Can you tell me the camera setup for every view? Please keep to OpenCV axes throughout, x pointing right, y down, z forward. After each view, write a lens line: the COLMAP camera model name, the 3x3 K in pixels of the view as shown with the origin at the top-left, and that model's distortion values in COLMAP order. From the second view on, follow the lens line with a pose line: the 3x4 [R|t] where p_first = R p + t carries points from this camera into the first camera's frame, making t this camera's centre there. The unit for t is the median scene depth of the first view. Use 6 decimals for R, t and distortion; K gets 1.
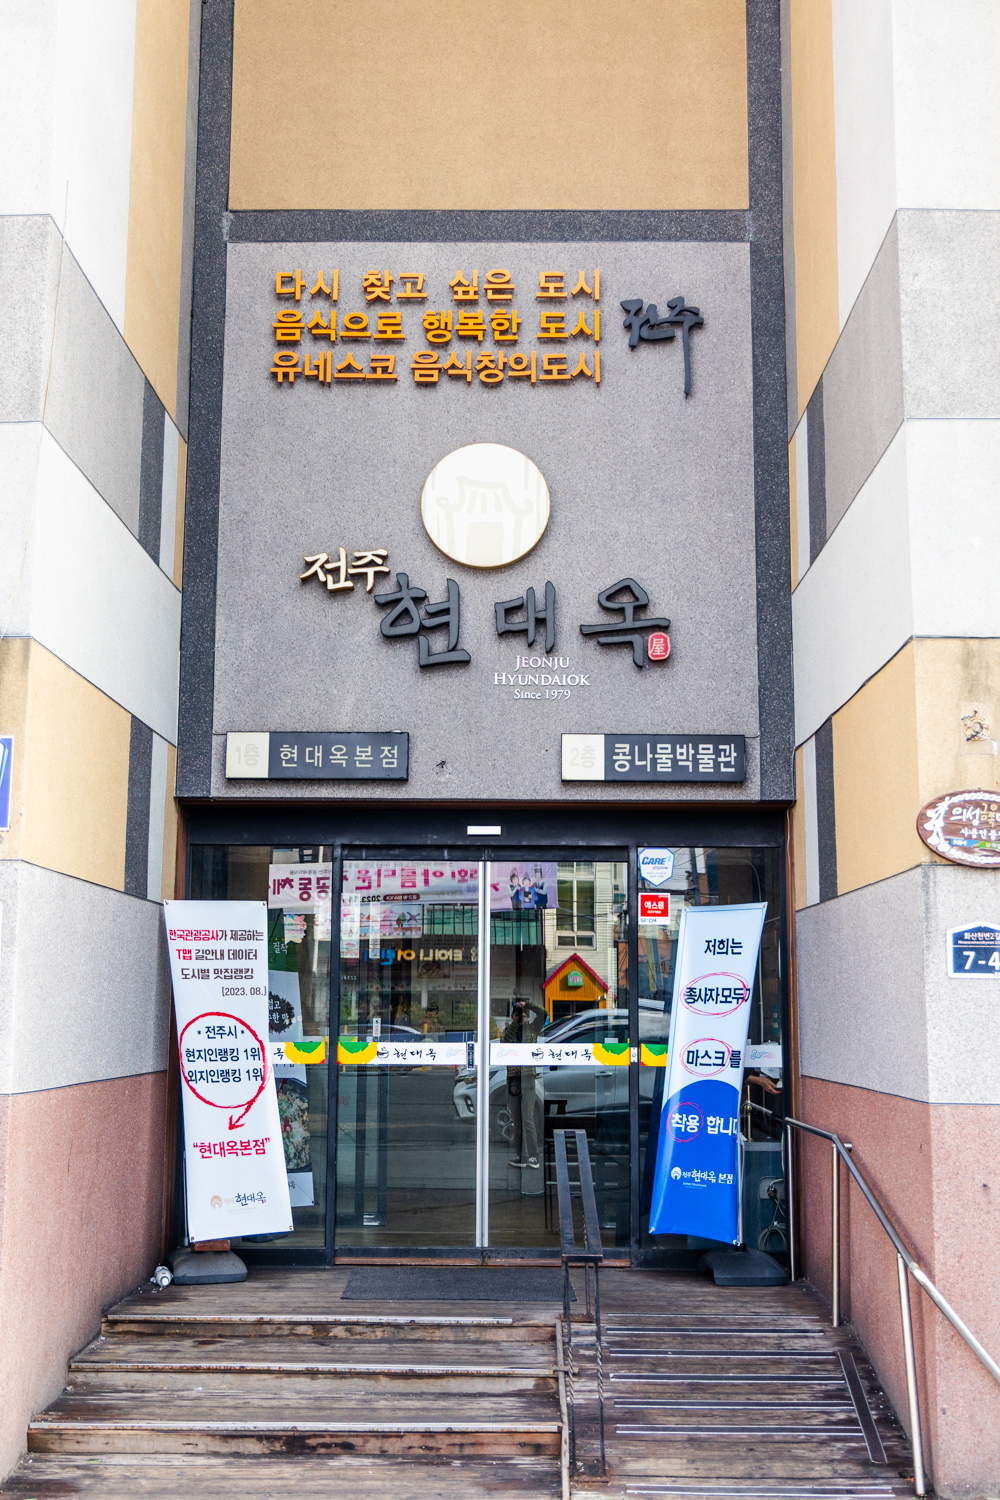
lens RADIAL K [[1668.6, 0, 501.4], [0, 1668.6, 752.3], [0, 0, 1]] dist [0.019845, 0.000000]
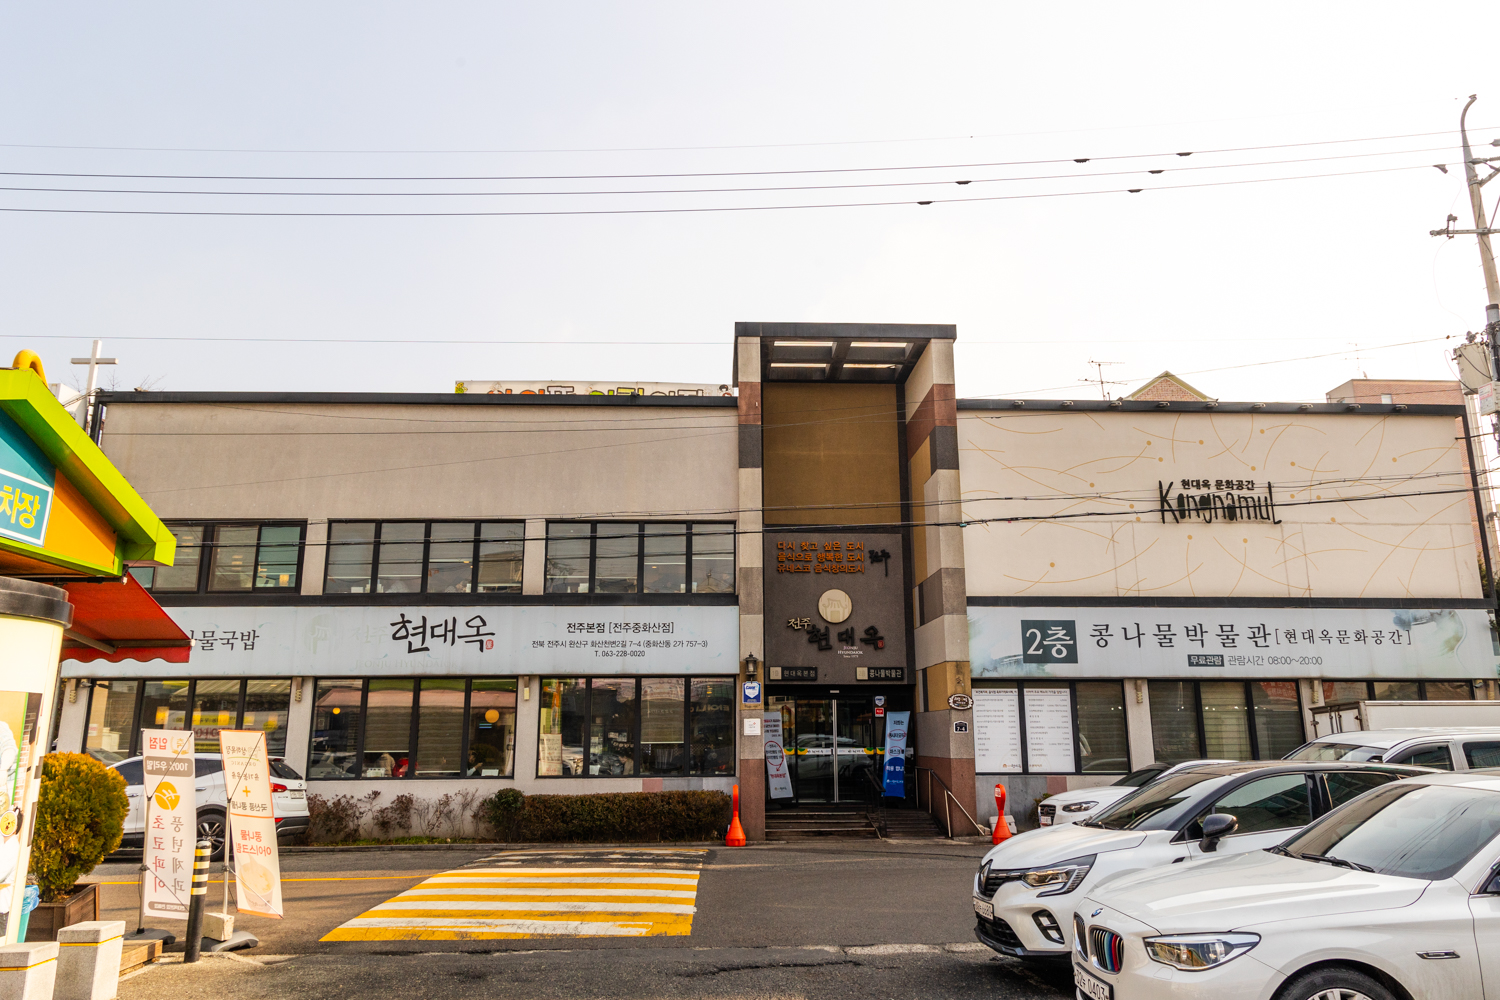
lens RADIAL K [[1024.7, 0, 749.4], [0, 1024.7, 498.4], [0, 0, 1]] dist [-0.000947, -0.000579]
pose [[0.998395, 0.002869, 0.056554, -0.347418], [0.001195, 0.997425, -0.071701, -0.231432], [-0.056614, 0.071654, 0.995822, -1.382430]]
